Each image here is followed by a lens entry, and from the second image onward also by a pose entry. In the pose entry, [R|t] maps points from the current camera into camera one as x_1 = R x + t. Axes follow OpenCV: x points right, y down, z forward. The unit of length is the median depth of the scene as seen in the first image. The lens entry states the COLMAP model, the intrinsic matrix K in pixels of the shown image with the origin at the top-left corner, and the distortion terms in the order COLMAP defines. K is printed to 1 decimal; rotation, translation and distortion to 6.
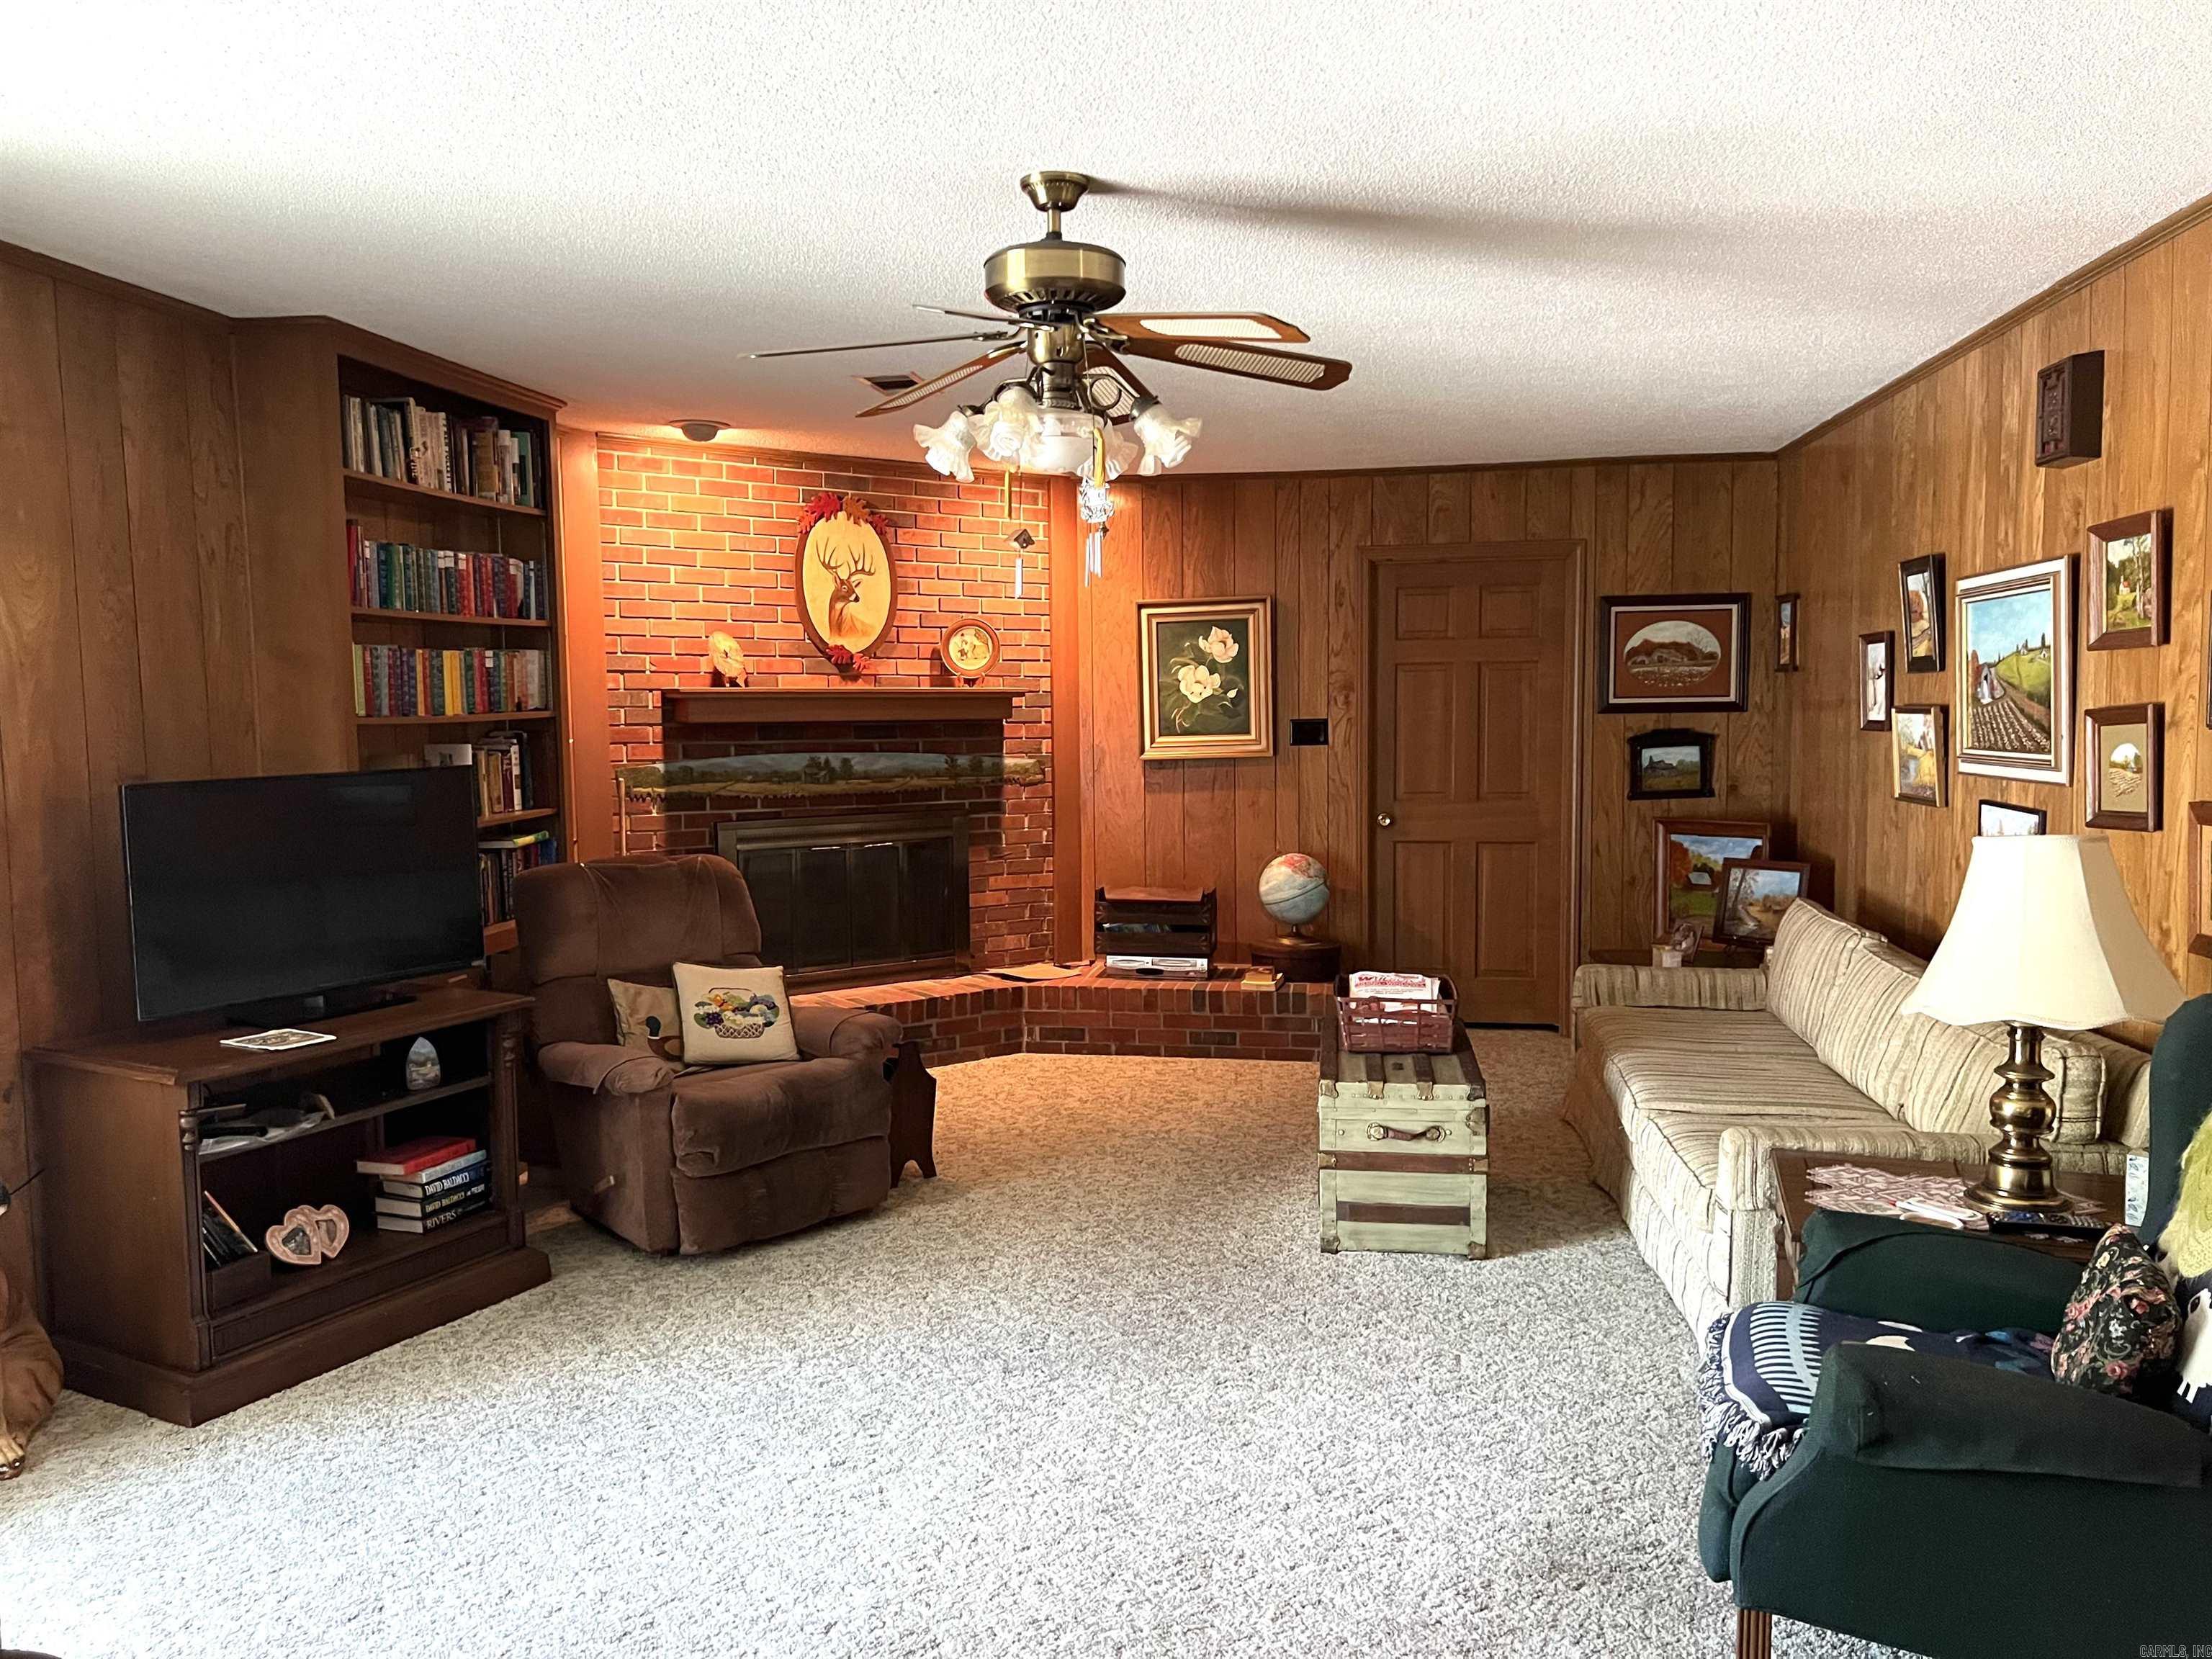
lens RADIAL K [[1670.2, 0, 1104.9], [0, 1670.2, 838.5], [0, 0, 1]] dist [0.069535, -0.062889]
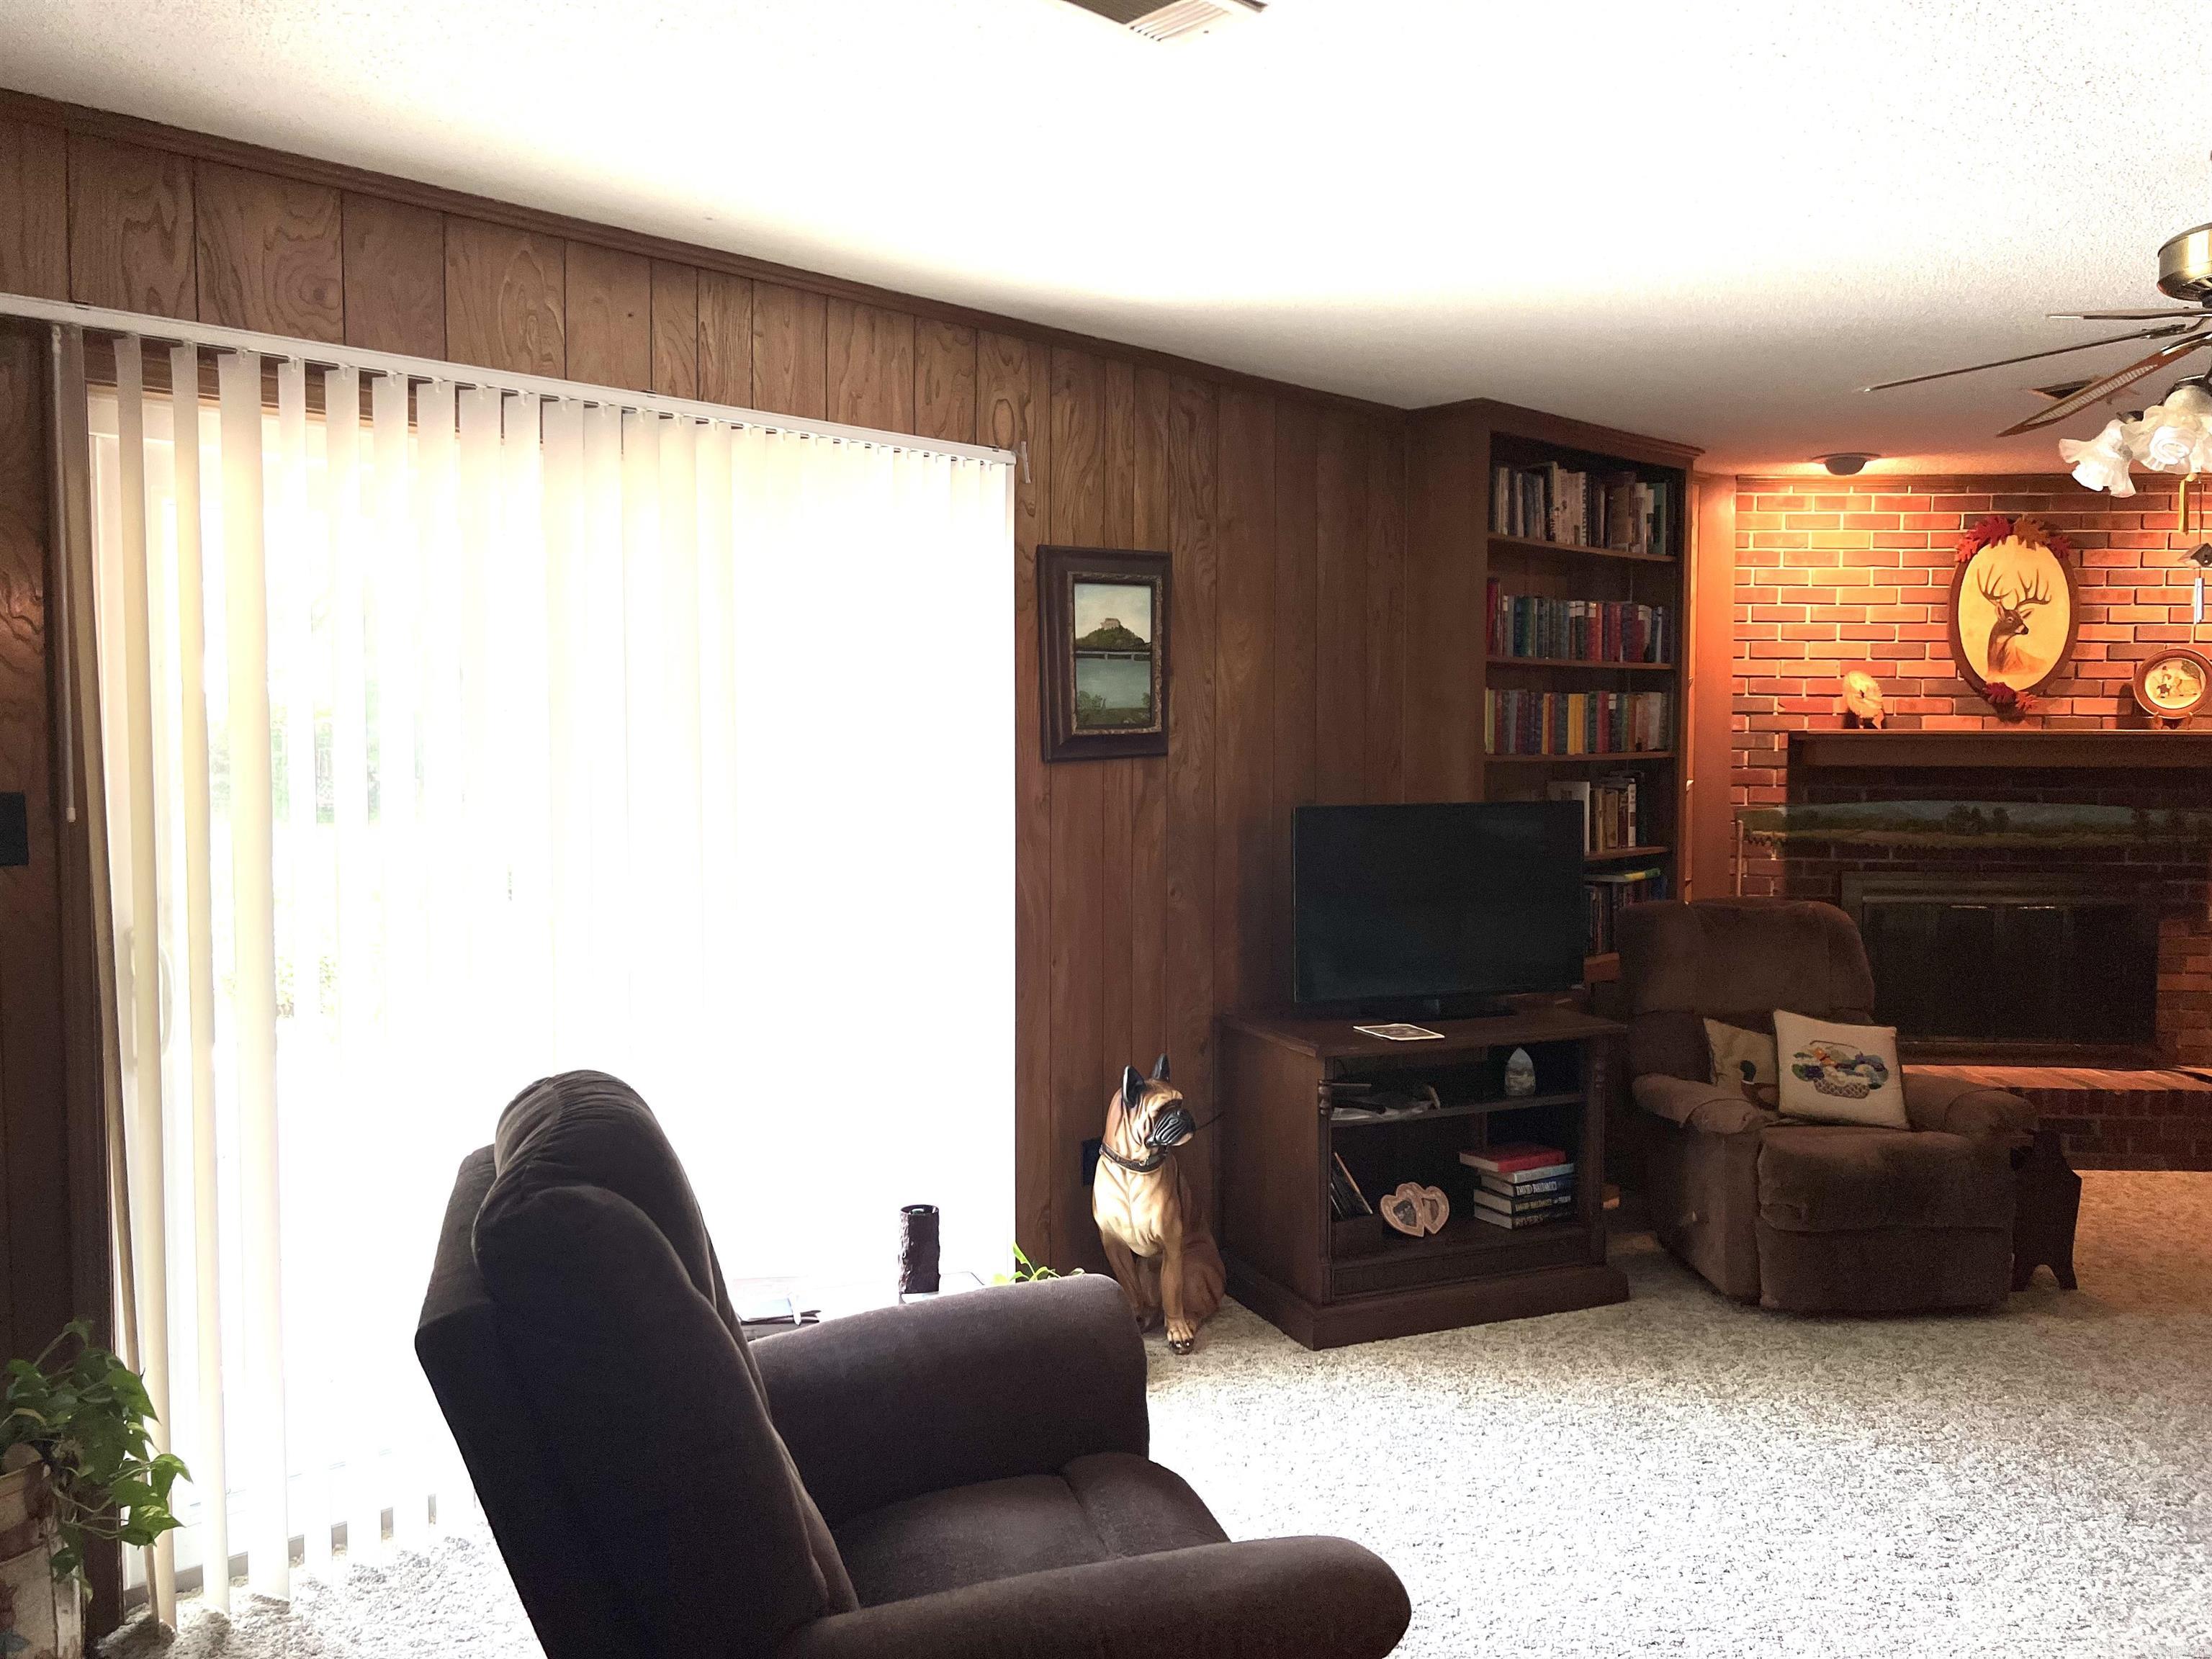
lens RADIAL K [[1687.5, 0, 1140.3], [0, 1687.5, 829.9], [0, 0, 1]] dist [0.111223, -0.120700]
pose [[0.802764, 0.042290, -0.594795, 0.040368], [-0.061265, 0.998053, -0.011725, 0.004697], [0.593141, 0.045853, 0.803792, -0.029158]]
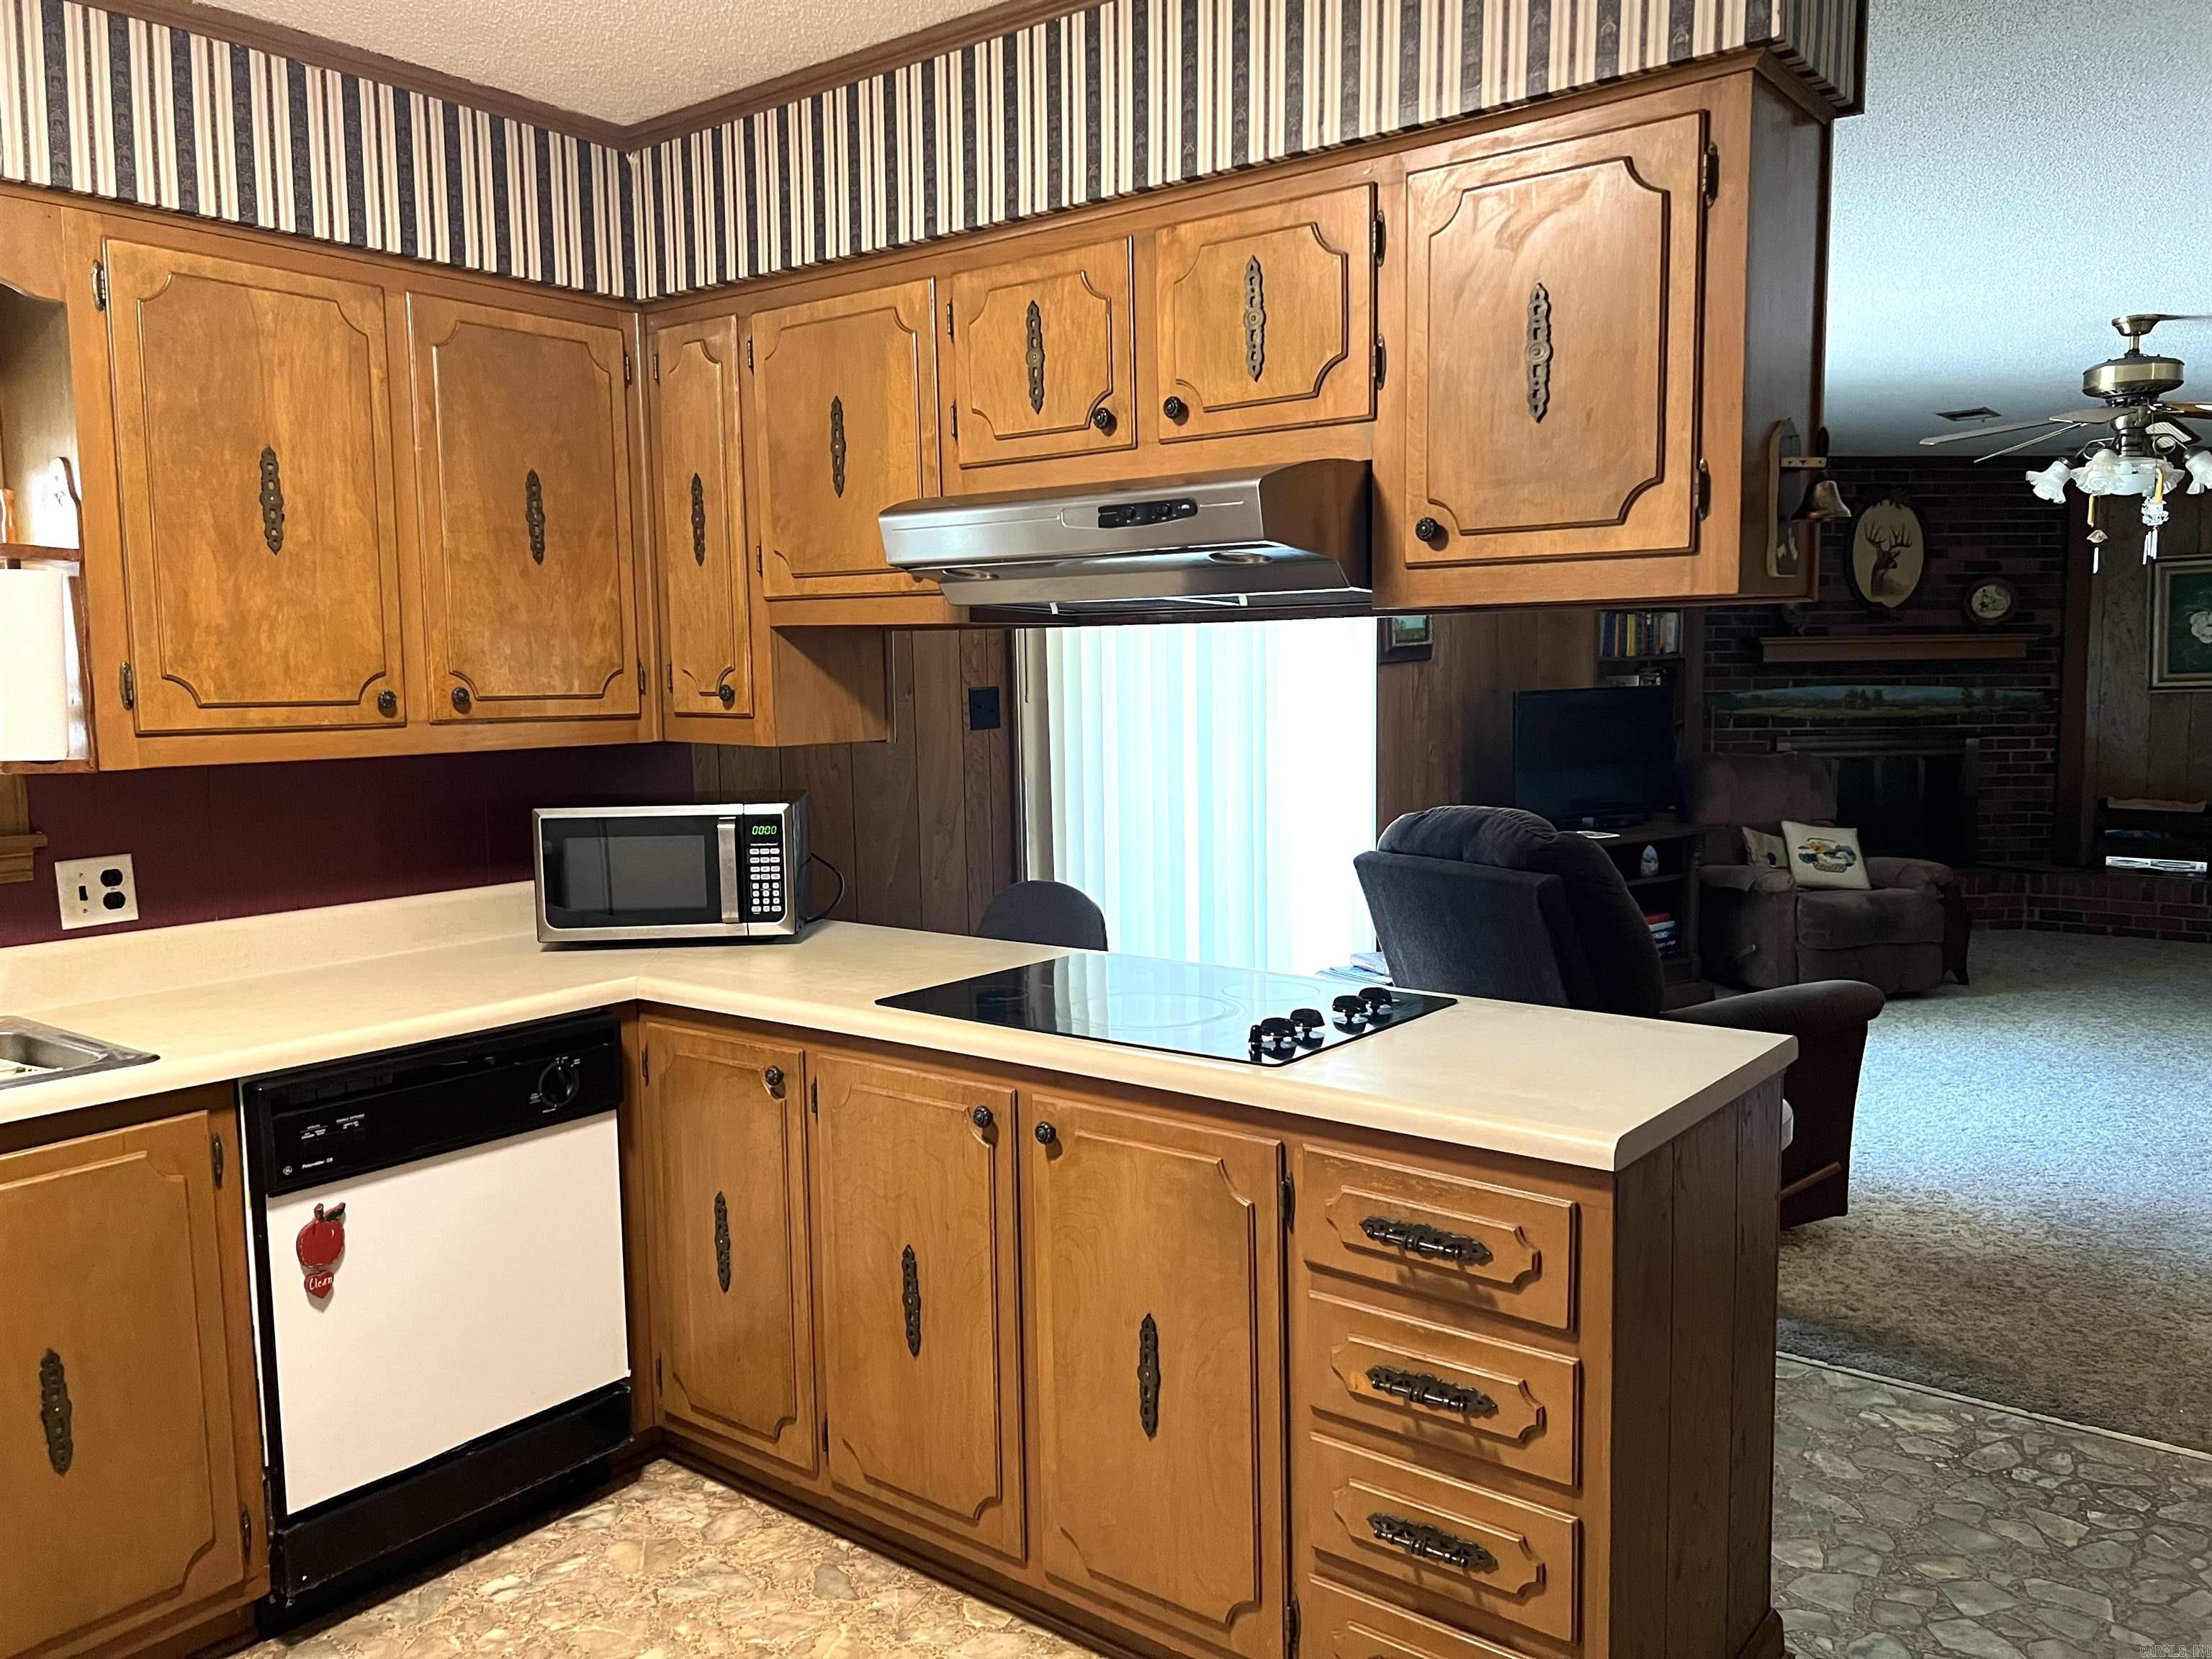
lens RADIAL K [[1670.2, 0, 1104.9], [0, 1670.2, 838.5], [0, 0, 1]] dist [0.069535, -0.062889]
pose [[0.873515, 0.043791, -0.484823, -0.061745], [-0.031079, 0.998931, 0.034231, 0.065876], [0.485804, -0.014833, 0.873942, -0.704812]]
